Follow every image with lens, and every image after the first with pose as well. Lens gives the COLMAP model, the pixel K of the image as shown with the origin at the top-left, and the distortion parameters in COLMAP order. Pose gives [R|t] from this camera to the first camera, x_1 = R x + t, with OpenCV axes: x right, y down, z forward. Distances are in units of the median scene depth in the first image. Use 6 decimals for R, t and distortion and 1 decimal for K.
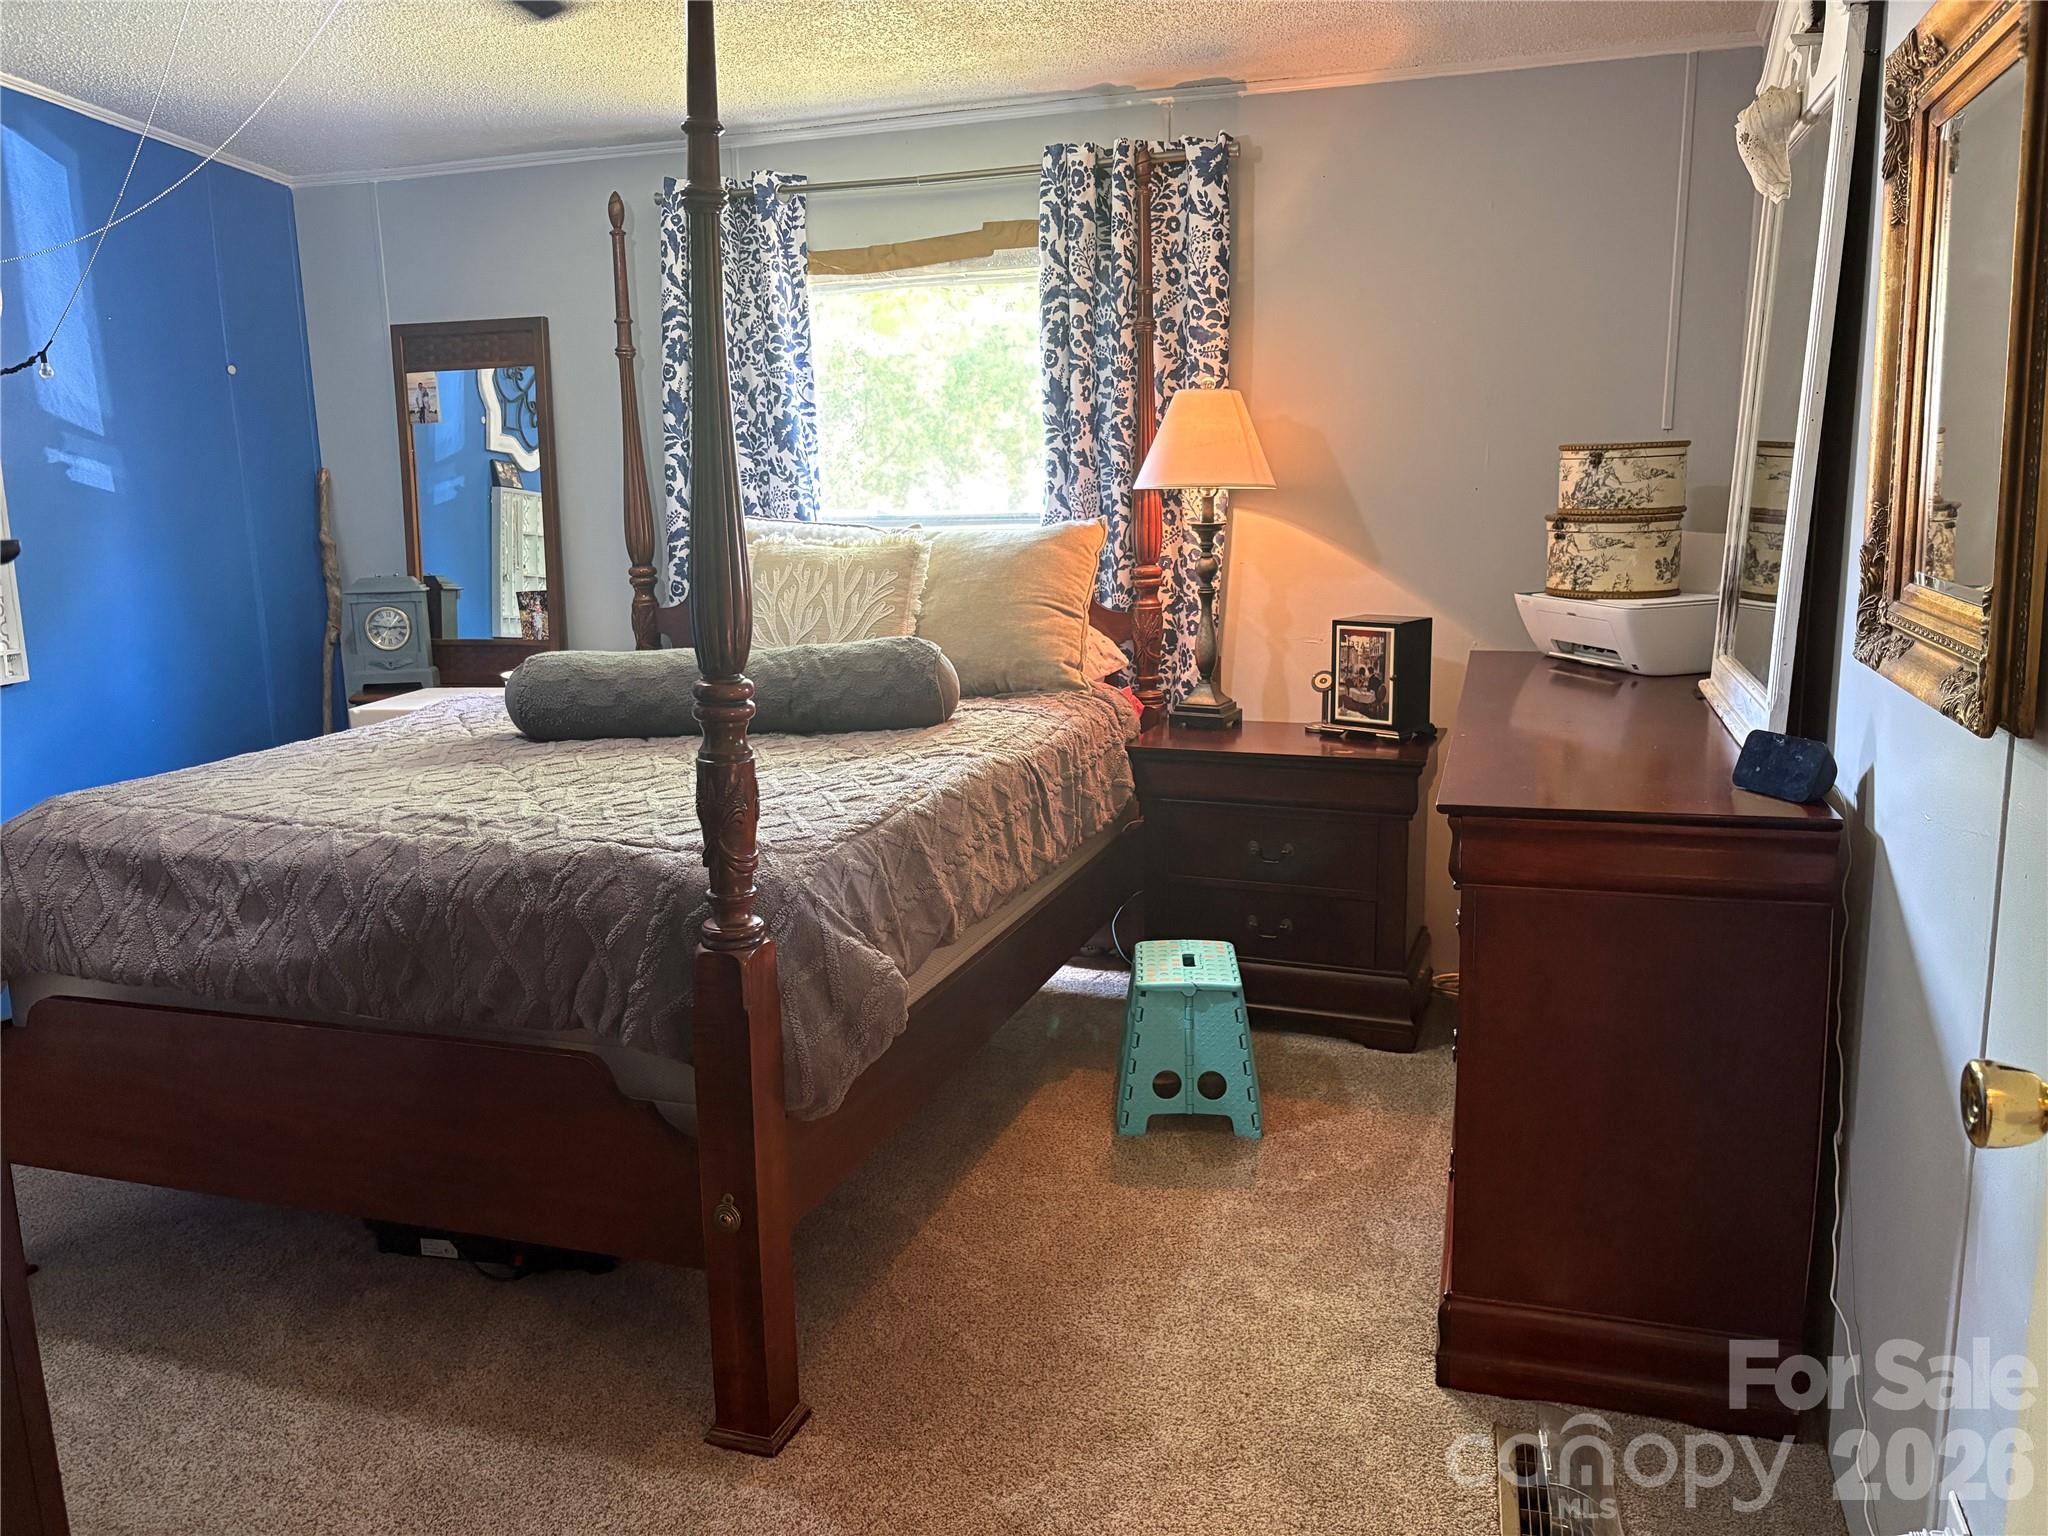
lens RADIAL K [[1556.3, 0, 1009.8], [0, 1556.3, 764.9], [0, 0, 1]] dist [0.048044, -0.056752]
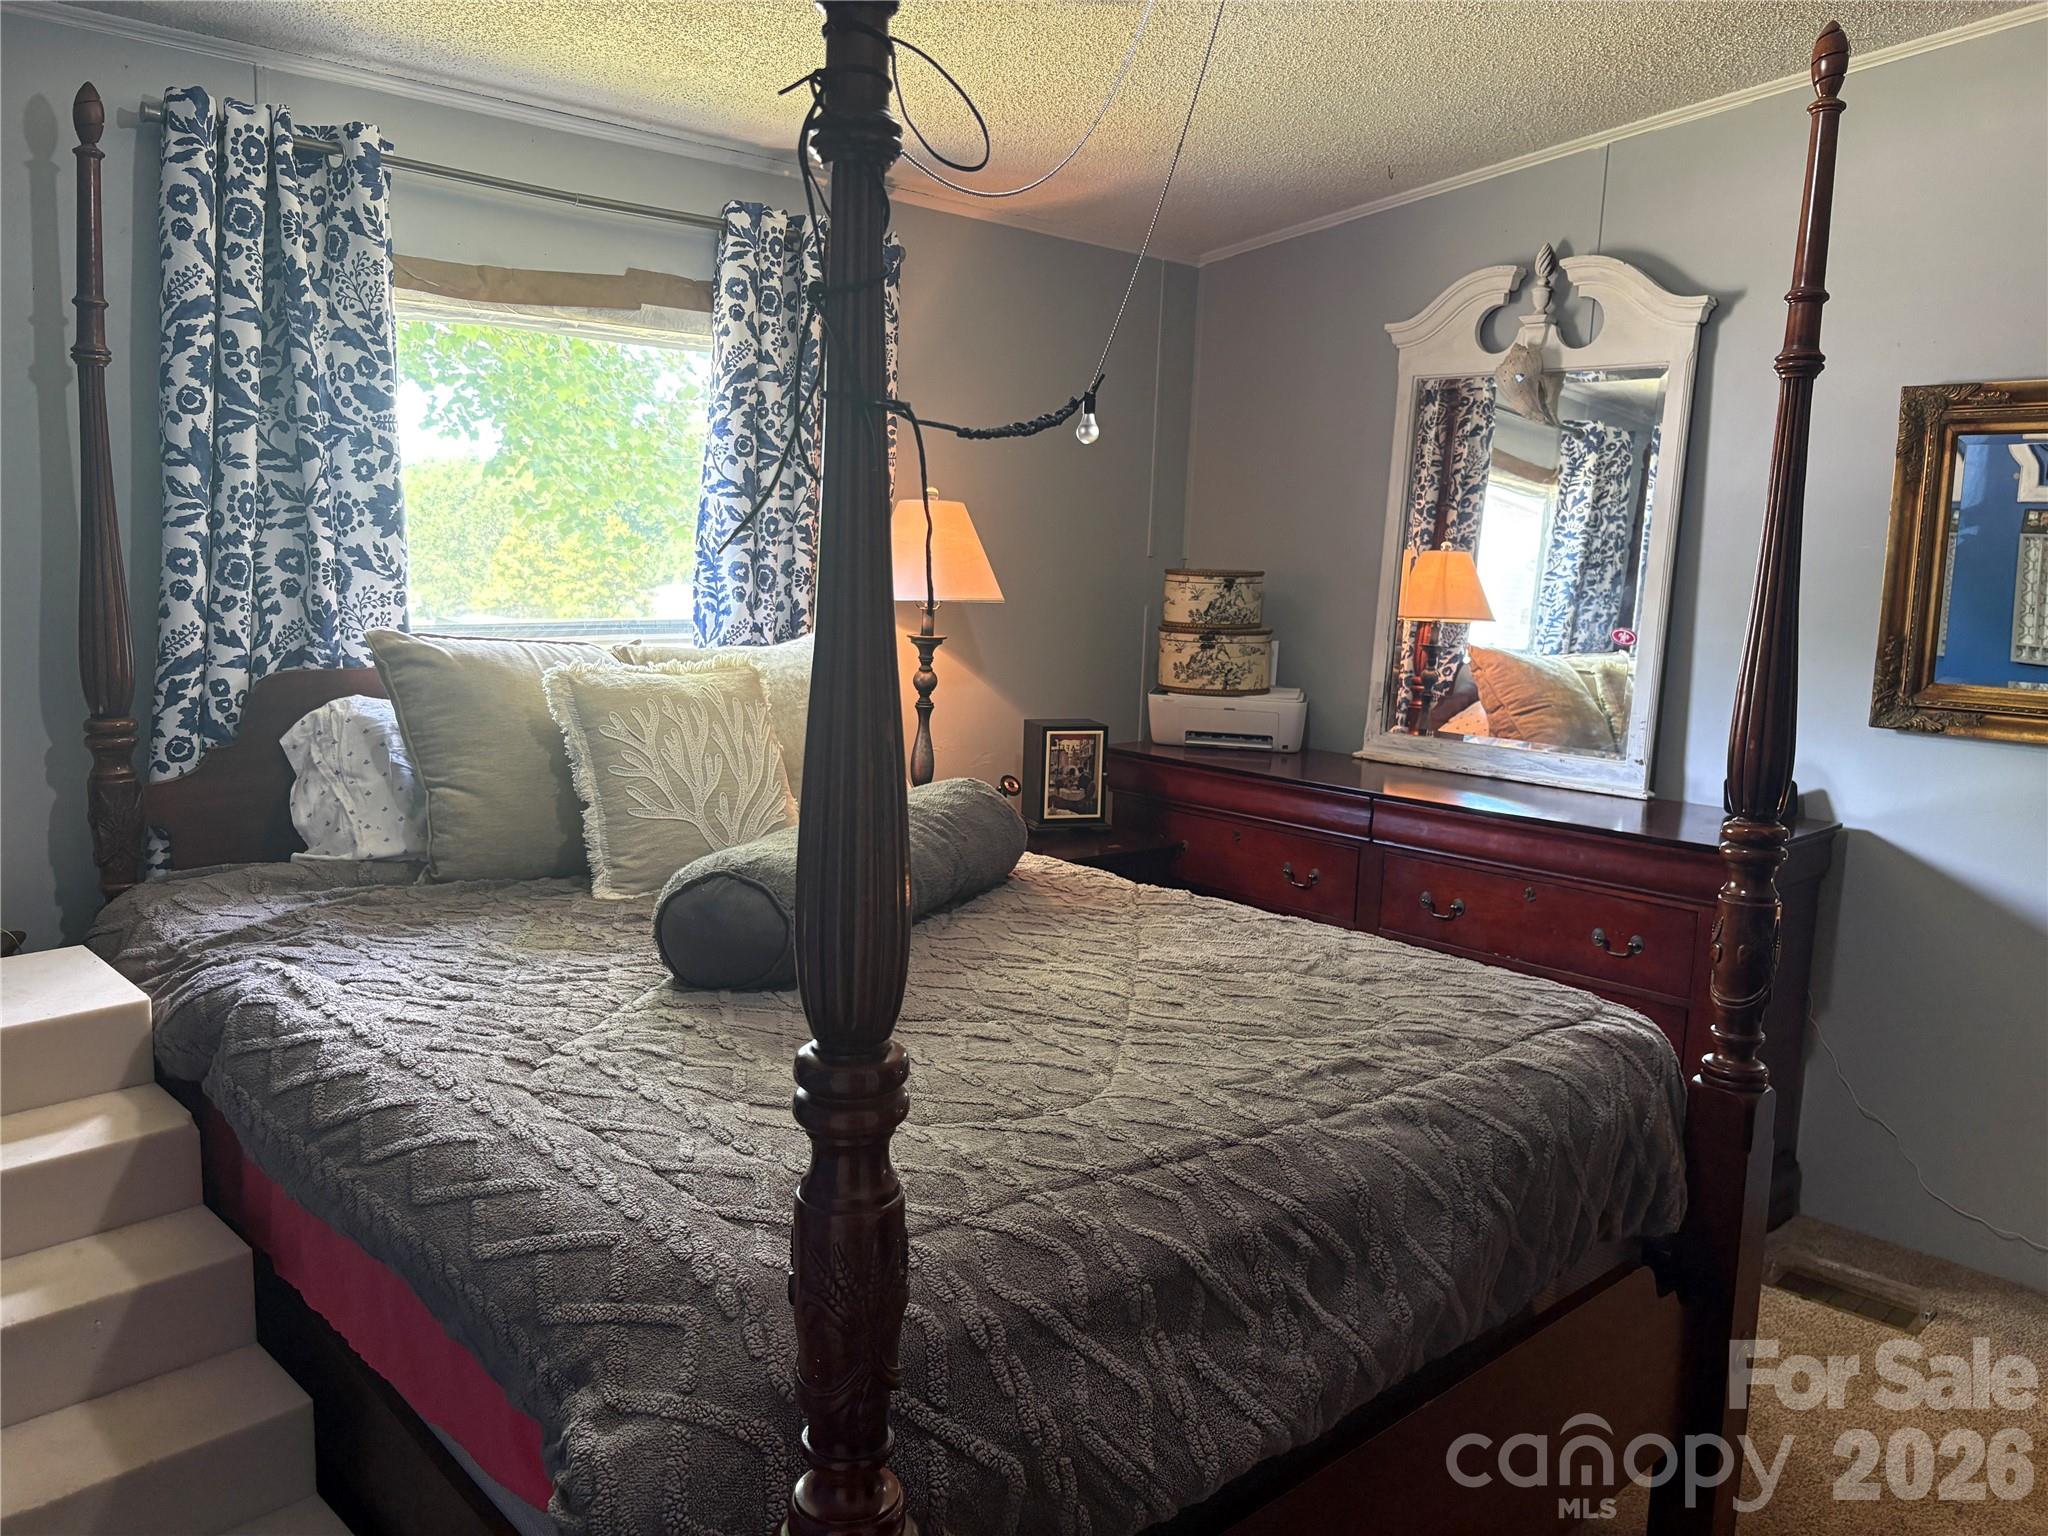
lens RADIAL K [[1556.3, 0, 1010.2], [0, 1556.3, 773.8], [0, 0, 1]] dist [0.048044, -0.056752]
pose [[0.472364, -0.095229, 0.876244, -0.692357], [0.127442, 0.991079, 0.039008, -0.099849], [-0.872141, 0.093245, 0.480286, 0.491422]]
